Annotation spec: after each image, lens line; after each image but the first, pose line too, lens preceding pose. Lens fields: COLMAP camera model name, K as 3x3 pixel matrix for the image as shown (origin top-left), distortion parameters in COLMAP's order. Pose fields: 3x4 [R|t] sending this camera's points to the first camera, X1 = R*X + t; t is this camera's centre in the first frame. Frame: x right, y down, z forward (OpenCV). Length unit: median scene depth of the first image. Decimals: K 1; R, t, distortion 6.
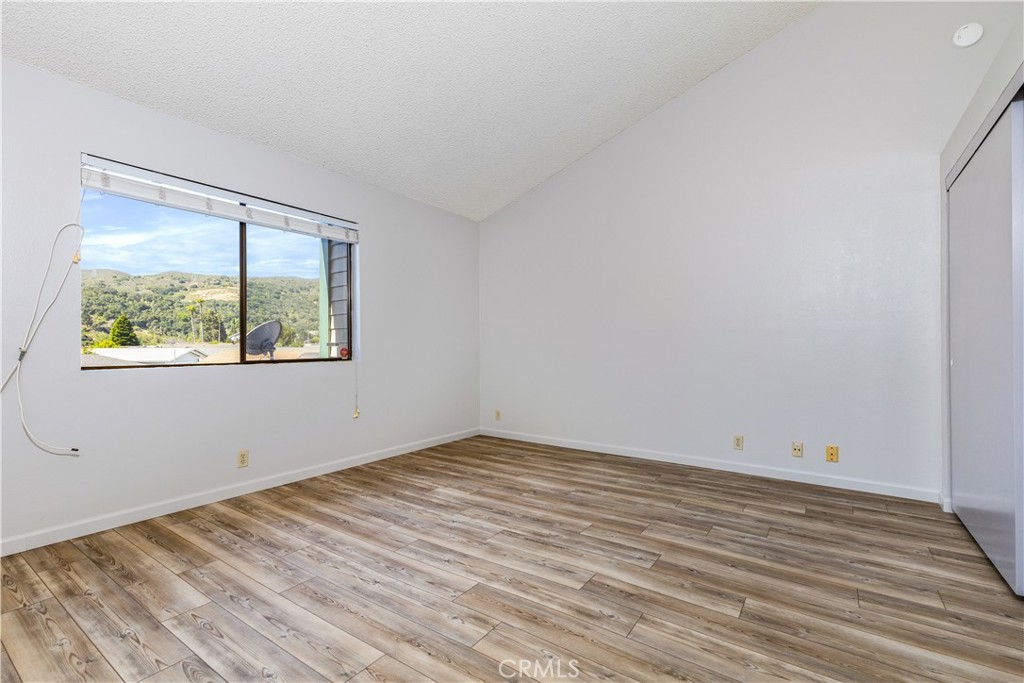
lens RADIAL K [[461.3, 0, 510.2], [0, 461.3, 338.2], [0, 0, 1]] dist [0.003633, -0.000755]
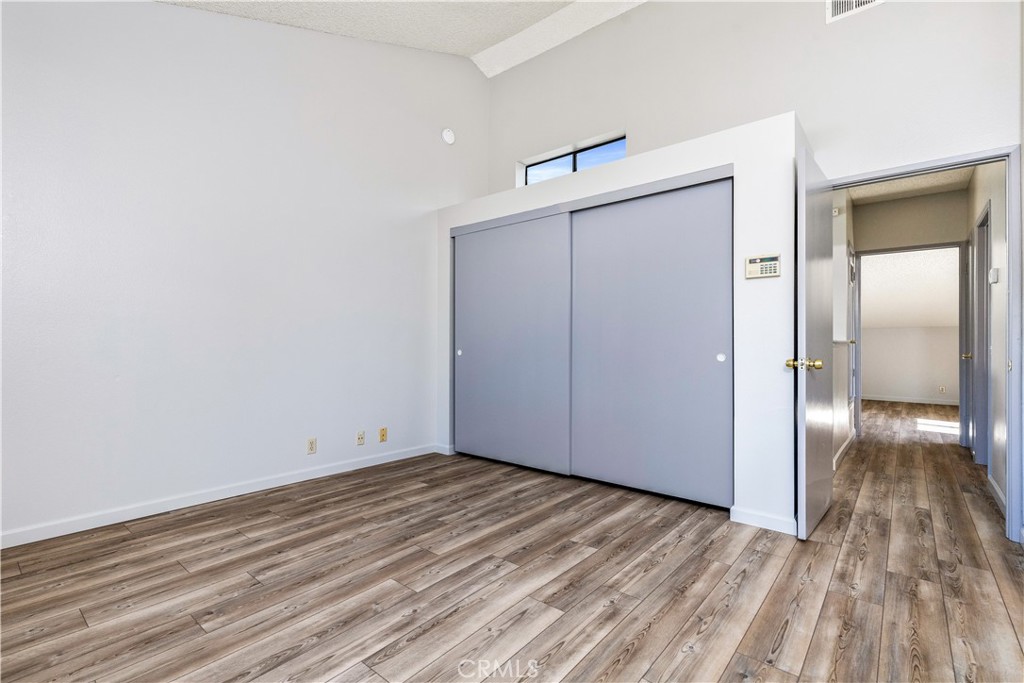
lens RADIAL K [[461.3, 0, 512.5], [0, 461.3, 342.2], [0, 0, 1]] dist [0.003633, -0.000755]
pose [[0.097307, 0.000779, 0.995254, -0.550018], [-0.019832, 0.999803, 0.001157, 0.014515], [-0.995057, -0.019850, 0.097303, 0.746238]]
